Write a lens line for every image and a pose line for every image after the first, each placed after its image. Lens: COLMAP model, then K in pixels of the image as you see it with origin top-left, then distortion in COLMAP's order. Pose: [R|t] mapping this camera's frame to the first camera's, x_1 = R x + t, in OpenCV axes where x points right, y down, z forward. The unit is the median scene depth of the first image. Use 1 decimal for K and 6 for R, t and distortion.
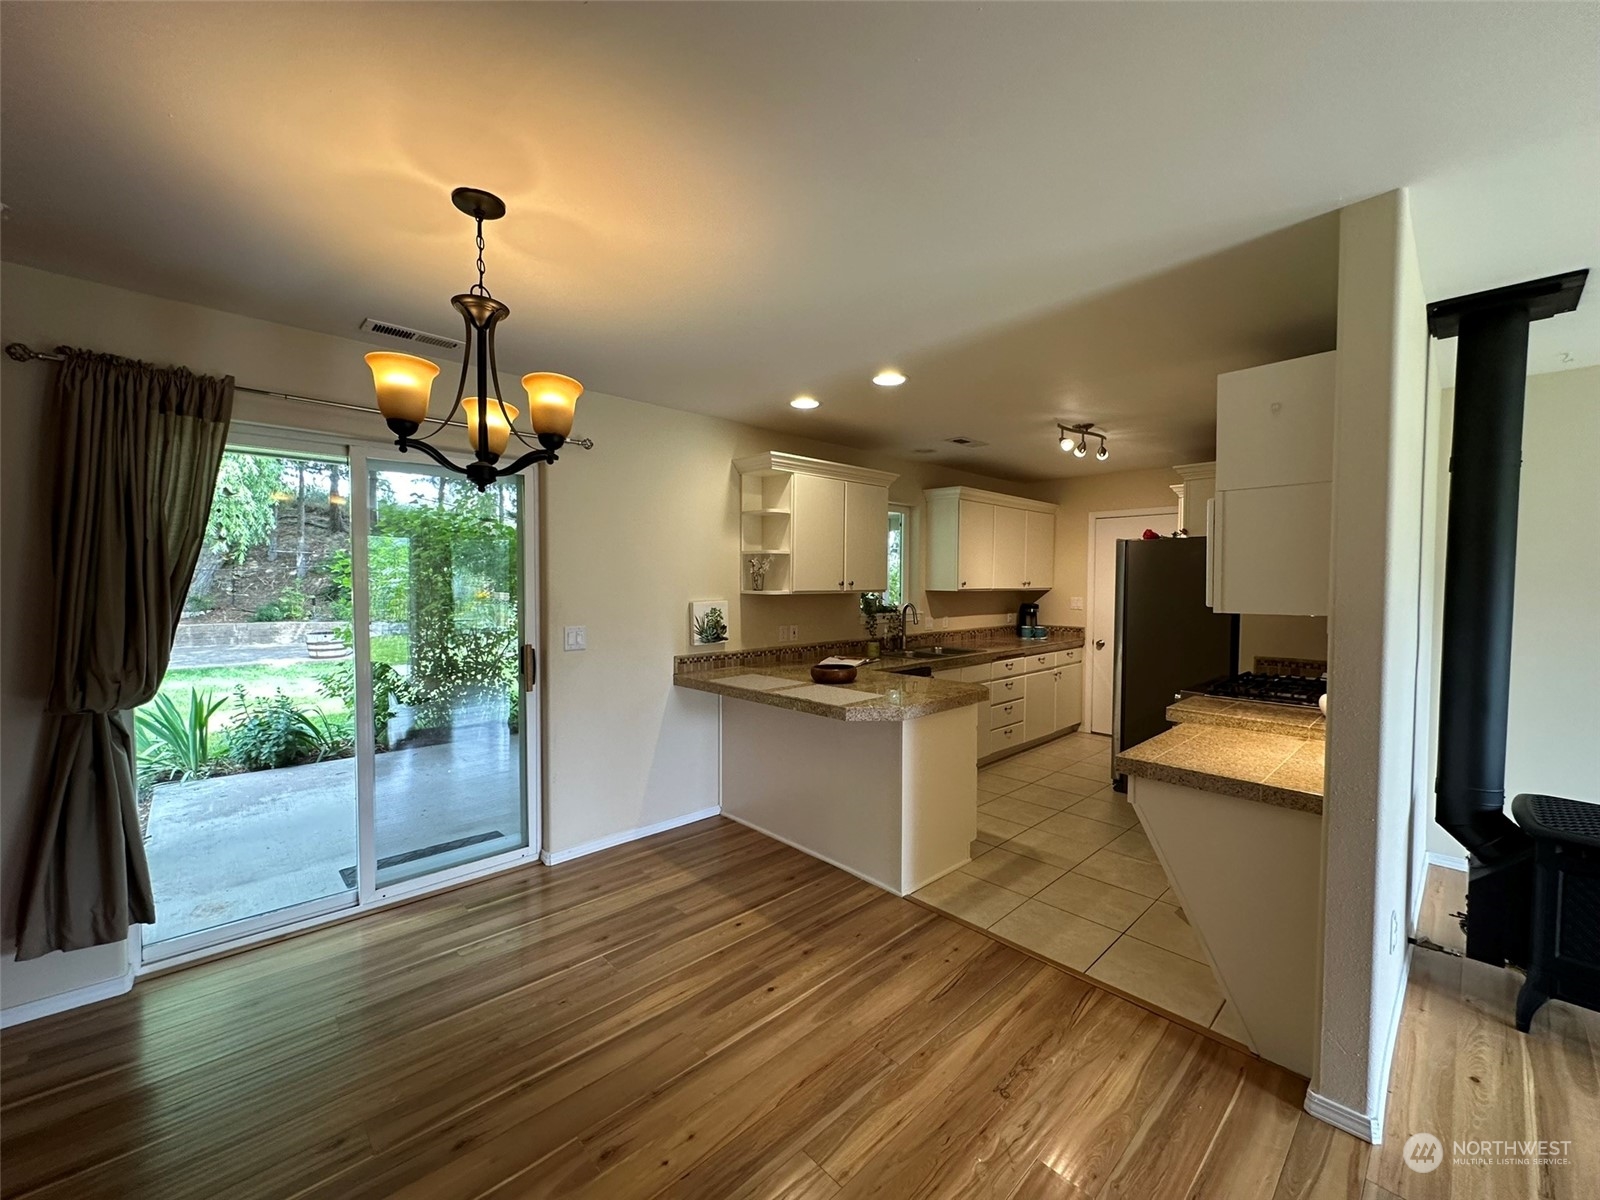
lens RADIAL K [[643.4, 0, 800.8], [0, 643.4, 600.1], [0, 0, 1]] dist [-0.004136, -0.000038]
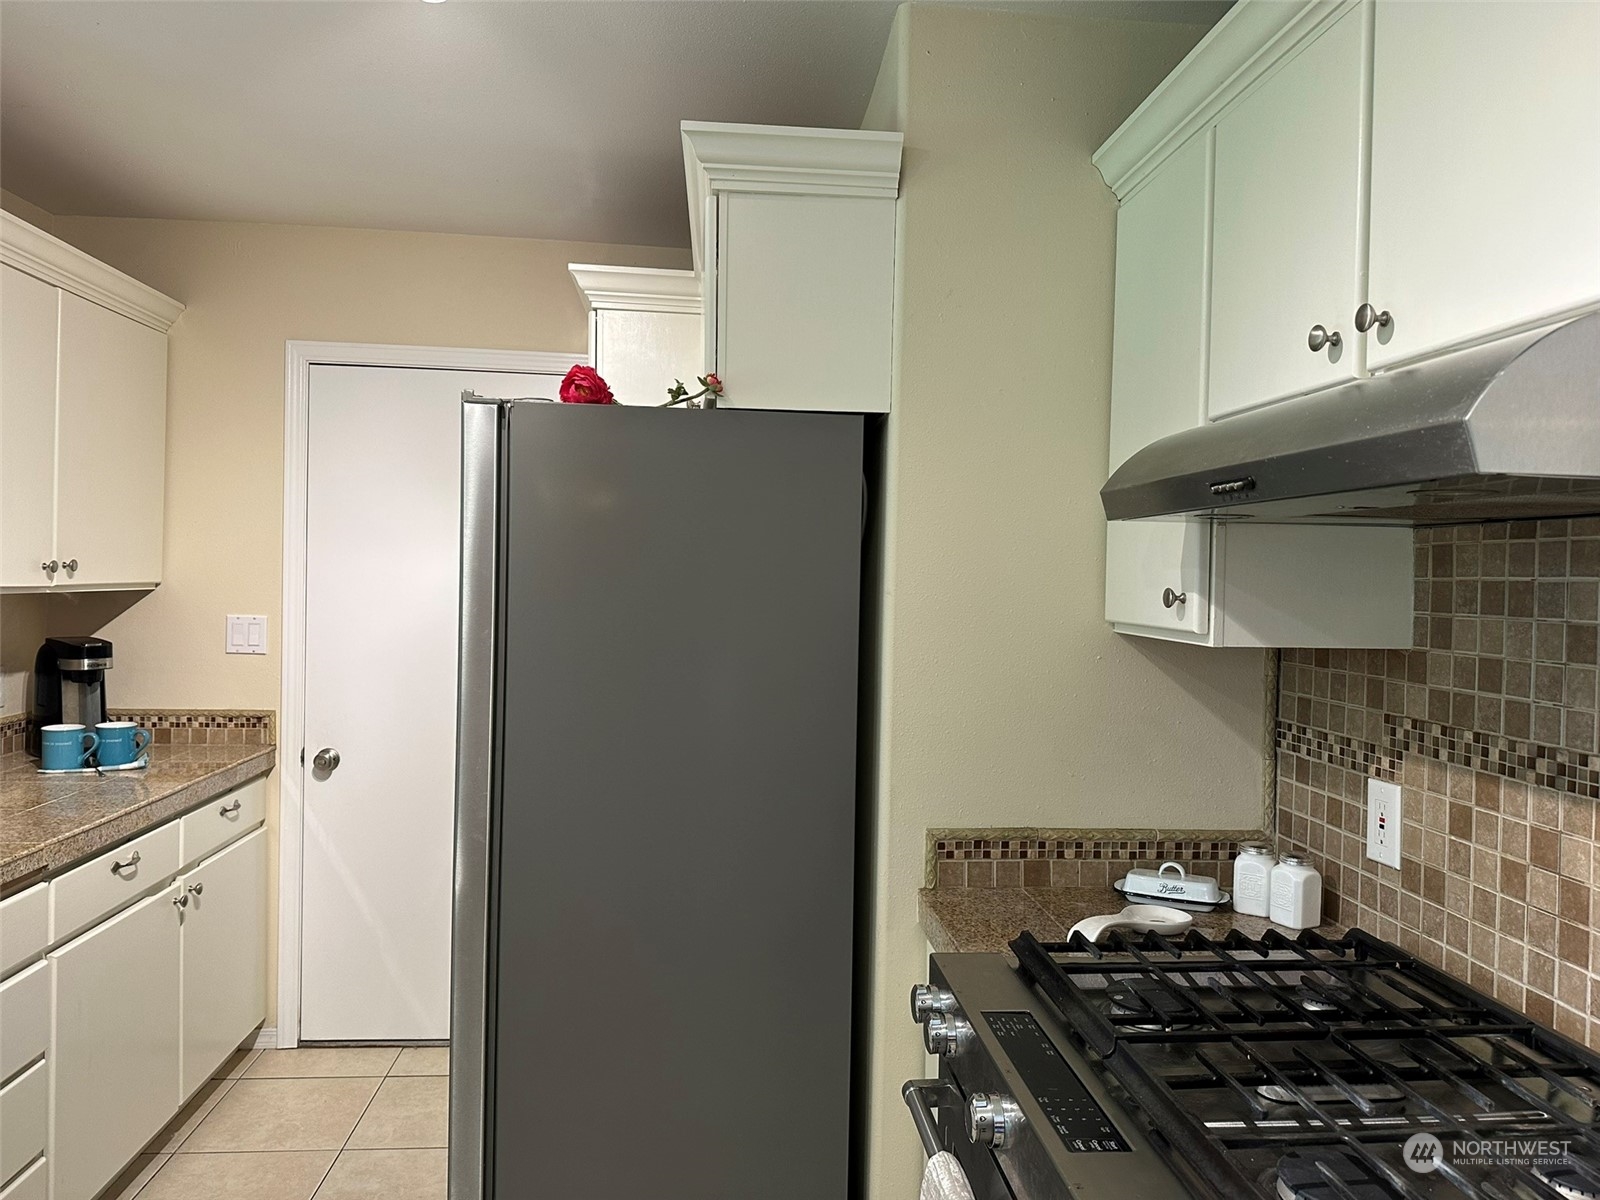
lens RADIAL K [[1131.0, 0, 793.7], [0, 1131.0, 597.0], [0, 0, 1]] dist [0.010403, -0.005635]
pose [[0.624912, -0.005933, 0.780672, 0.170041], [0.005855, 0.999979, 0.002912, -0.012788], [-0.780673, 0.002751, 0.624934, 0.459702]]
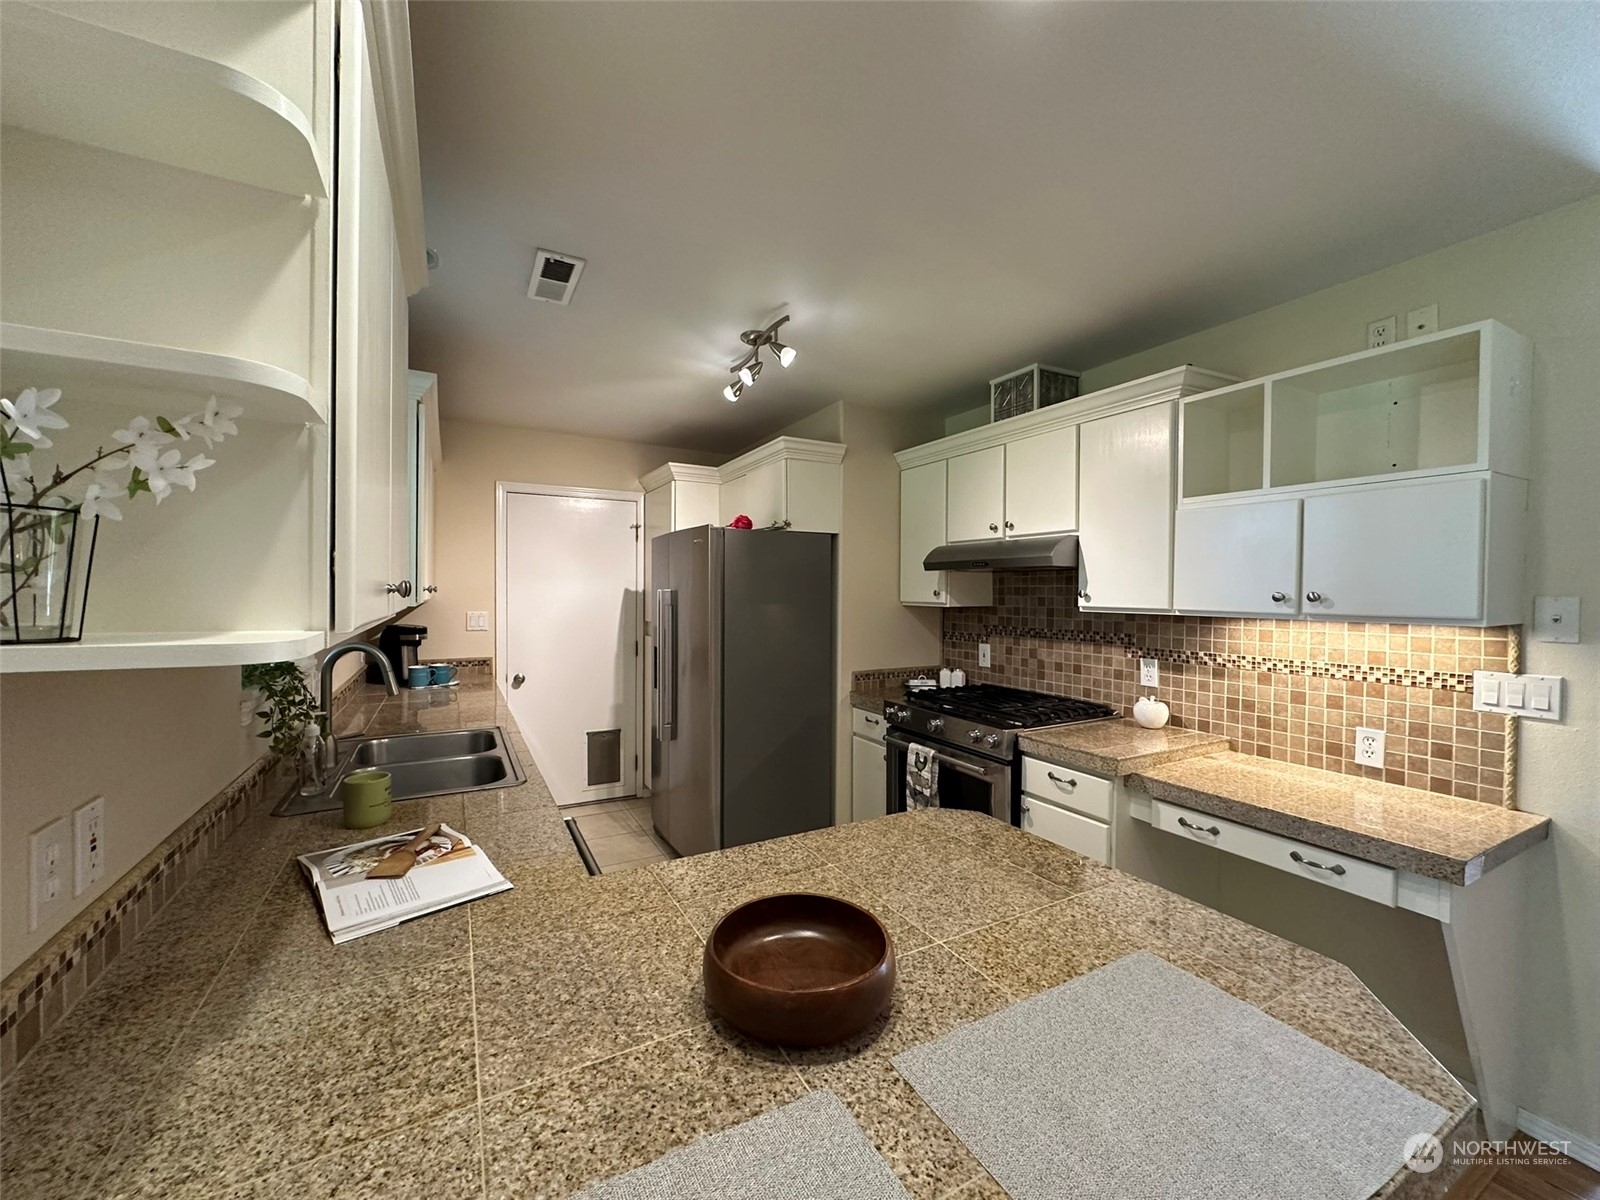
lens RADIAL K [[643.4, 0, 798.6], [0, 643.4, 594.1], [0, 0, 1]] dist [-0.004136, -0.000038]
pose [[0.253172, -0.008343, 0.967385, -0.105953], [0.026347, 0.999651, 0.001726, -0.014301], [-0.967062, 0.025051, 0.253304, 0.534418]]
